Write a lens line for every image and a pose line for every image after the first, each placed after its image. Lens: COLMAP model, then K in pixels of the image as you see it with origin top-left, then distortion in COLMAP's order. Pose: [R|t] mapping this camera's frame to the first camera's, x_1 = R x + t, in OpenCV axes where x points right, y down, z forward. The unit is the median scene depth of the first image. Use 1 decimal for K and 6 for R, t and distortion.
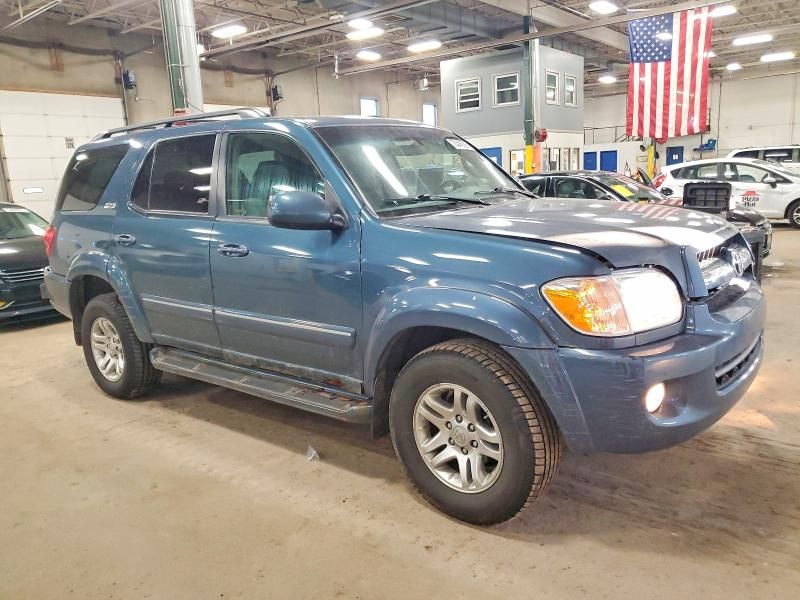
lens RADIAL K [[618.7, 0, 400.0], [0, 618.7, 300.0], [0, 0, 1]] dist [0.001657, -0.000867]
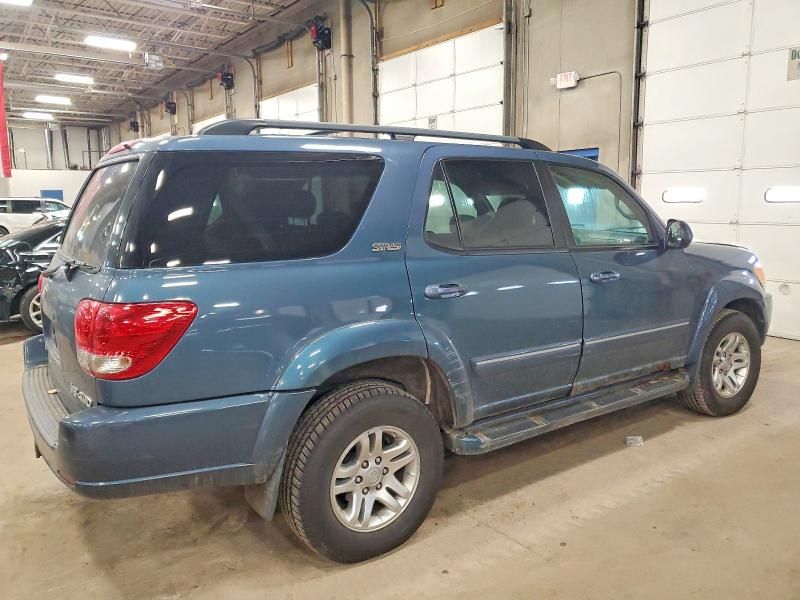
lens RADIAL K [[618.7, 0, 400.0], [0, 618.7, 300.0], [0, 0, 1]] dist [0.001657, -0.000867]
pose [[0.281970, -0.099799, 0.954219, -1.286561], [0.180917, 0.982263, 0.049272, -0.147145], [-0.942211, 0.158742, 0.295024, 0.965797]]
